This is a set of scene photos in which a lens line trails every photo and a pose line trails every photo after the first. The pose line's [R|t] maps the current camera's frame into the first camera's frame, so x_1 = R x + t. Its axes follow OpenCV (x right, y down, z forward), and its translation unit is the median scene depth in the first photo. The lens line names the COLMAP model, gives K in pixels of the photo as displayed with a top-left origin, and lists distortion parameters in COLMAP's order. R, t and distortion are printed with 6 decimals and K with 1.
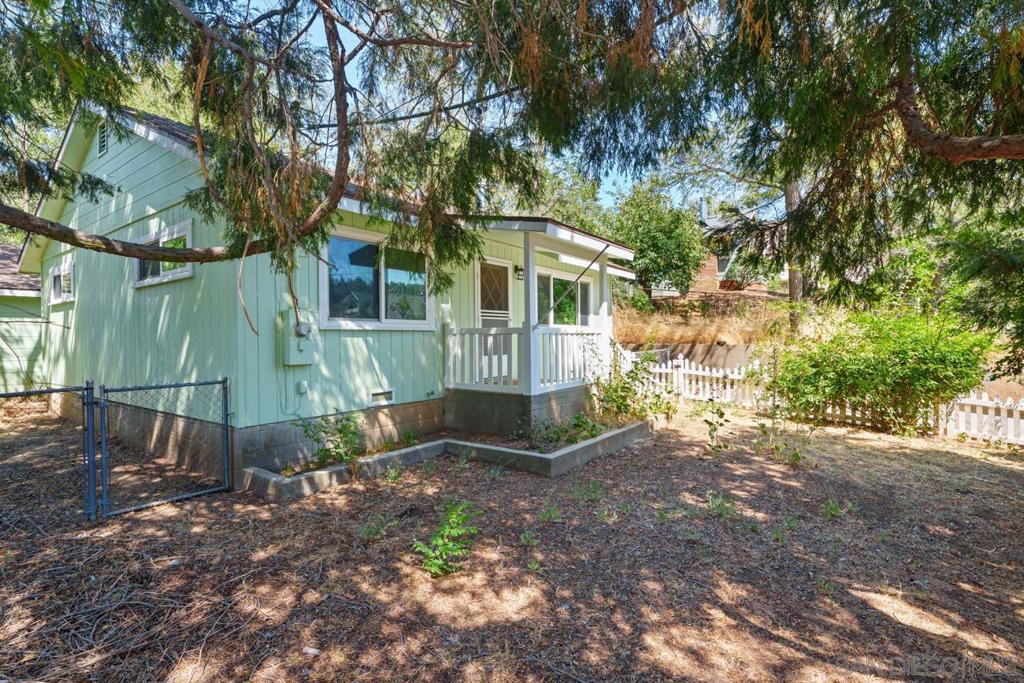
lens RADIAL K [[494.0, 0, 511.9], [0, 494.0, 345.4], [0, 0, 1]] dist [-0.001745, -0.000440]
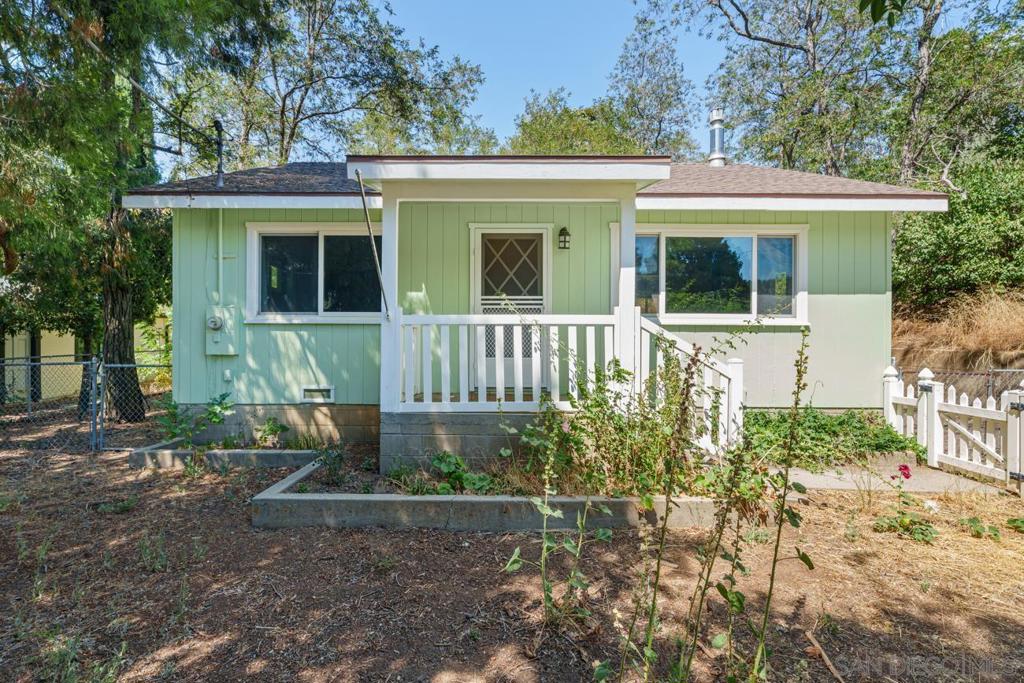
lens RADIAL K [[494.0, 0, 511.9], [0, 494.0, 345.4], [0, 0, 1]] dist [-0.001745, -0.000440]
pose [[0.582337, 0.012297, -0.812855, 0.758855], [-0.022297, 0.999751, -0.000850, 0.002941], [0.812642, 0.018619, 0.582466, 0.782851]]
